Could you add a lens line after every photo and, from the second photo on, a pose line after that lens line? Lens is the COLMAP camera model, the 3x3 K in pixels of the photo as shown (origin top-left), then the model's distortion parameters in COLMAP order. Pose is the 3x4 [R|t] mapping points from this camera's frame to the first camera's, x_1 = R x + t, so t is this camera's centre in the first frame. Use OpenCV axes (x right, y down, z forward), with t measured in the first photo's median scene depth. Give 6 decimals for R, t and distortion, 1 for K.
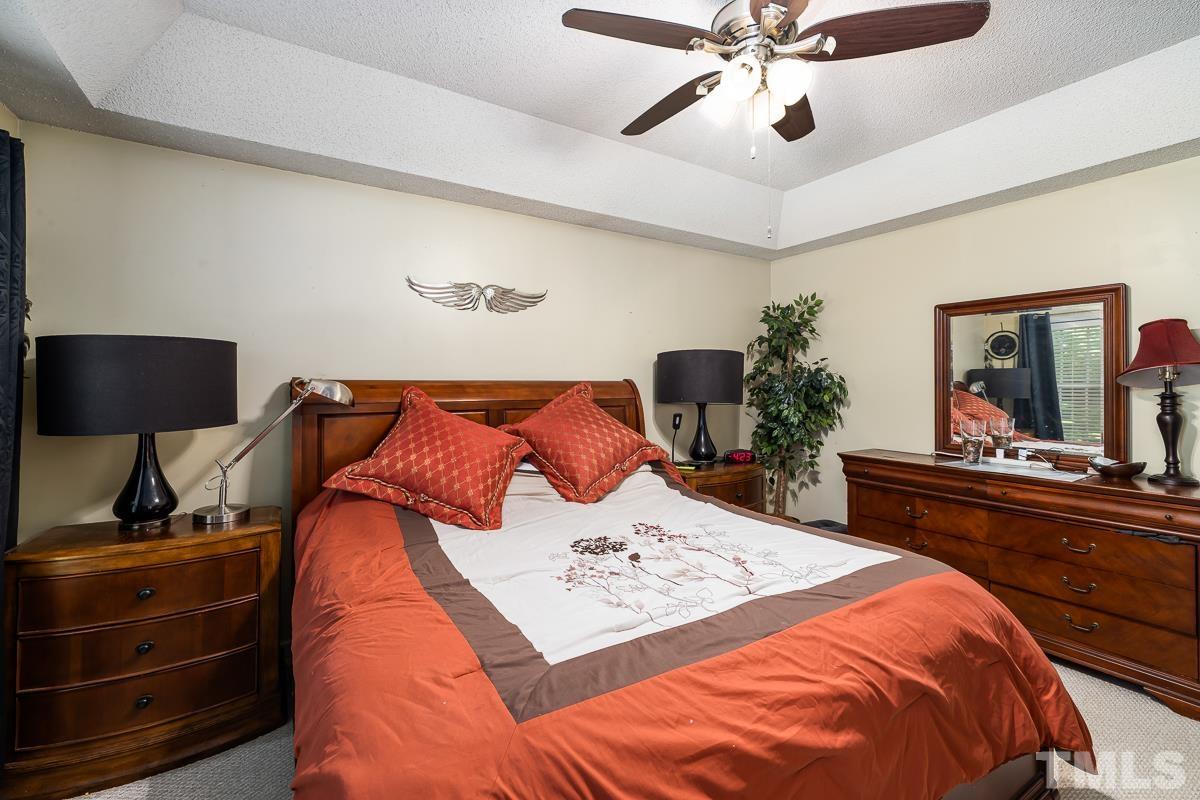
lens RADIAL K [[503.5, 0, 594.6], [0, 503.5, 387.3], [0, 0, 1]] dist [-0.003107, -0.000527]
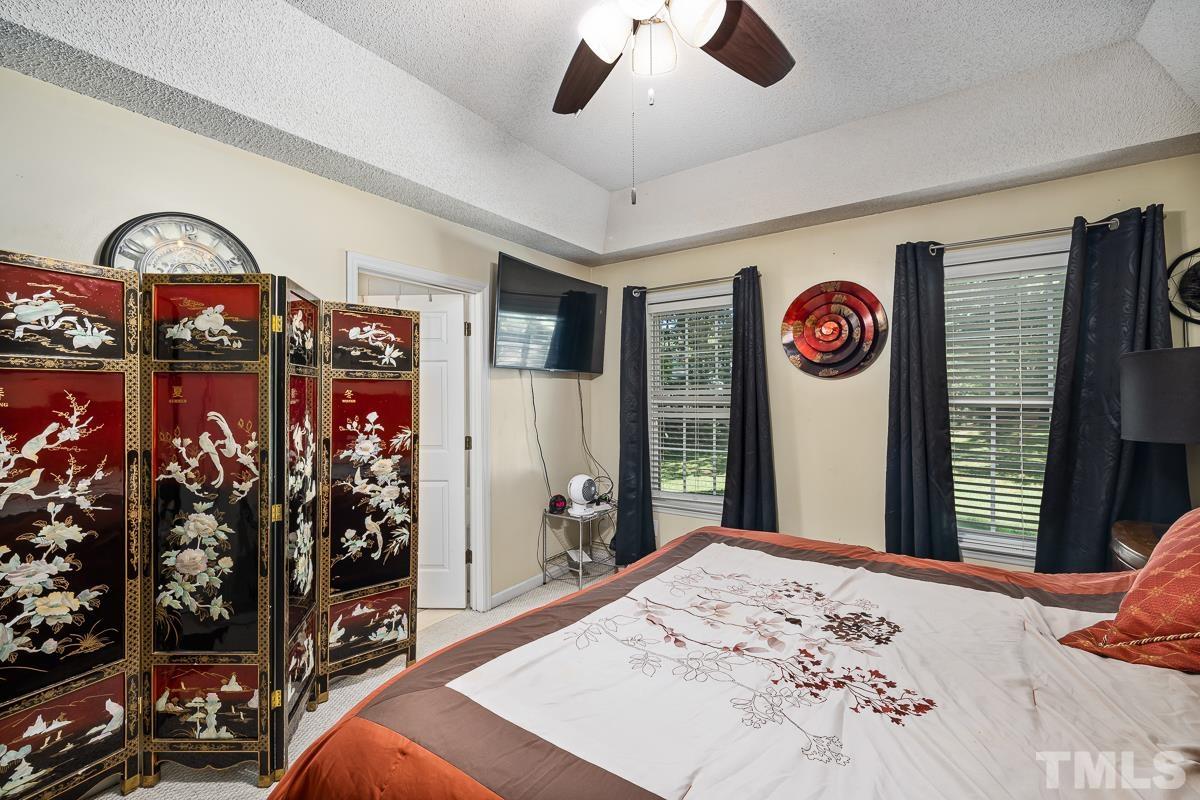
lens RADIAL K [[503.5, 0, 594.6], [0, 503.5, 387.3], [0, 0, 1]] dist [-0.003107, -0.000527]
pose [[-0.920007, -0.003448, -0.391887, 0.633643], [0.000006, 0.999961, -0.008811, -0.016700], [0.391903, -0.008108, -0.919971, 1.514239]]
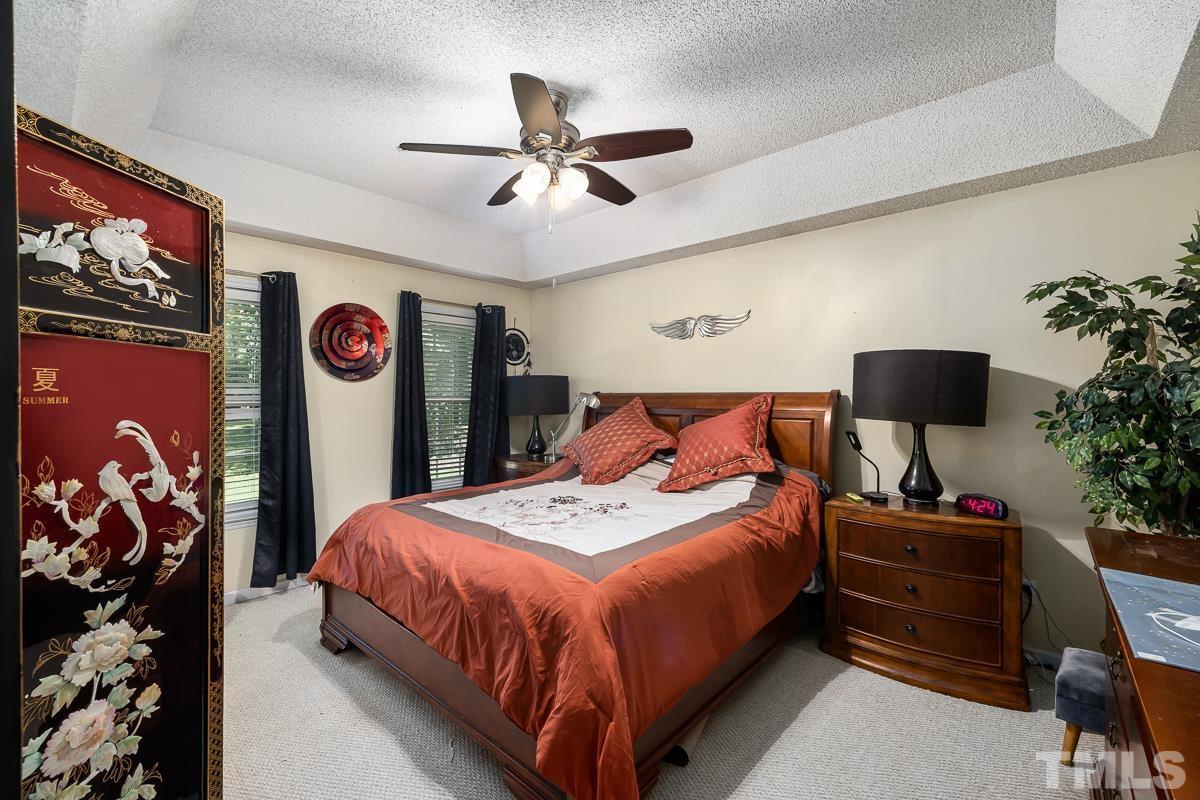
lens RADIAL K [[503.5, 0, 594.6], [0, 503.5, 387.3], [0, 0, 1]] dist [-0.003107, -0.000527]
pose [[0.276405, -0.016740, -0.960895, 1.532646], [-0.003568, 0.999824, -0.018445, -0.003833], [0.961035, 0.008527, 0.276296, 0.656221]]
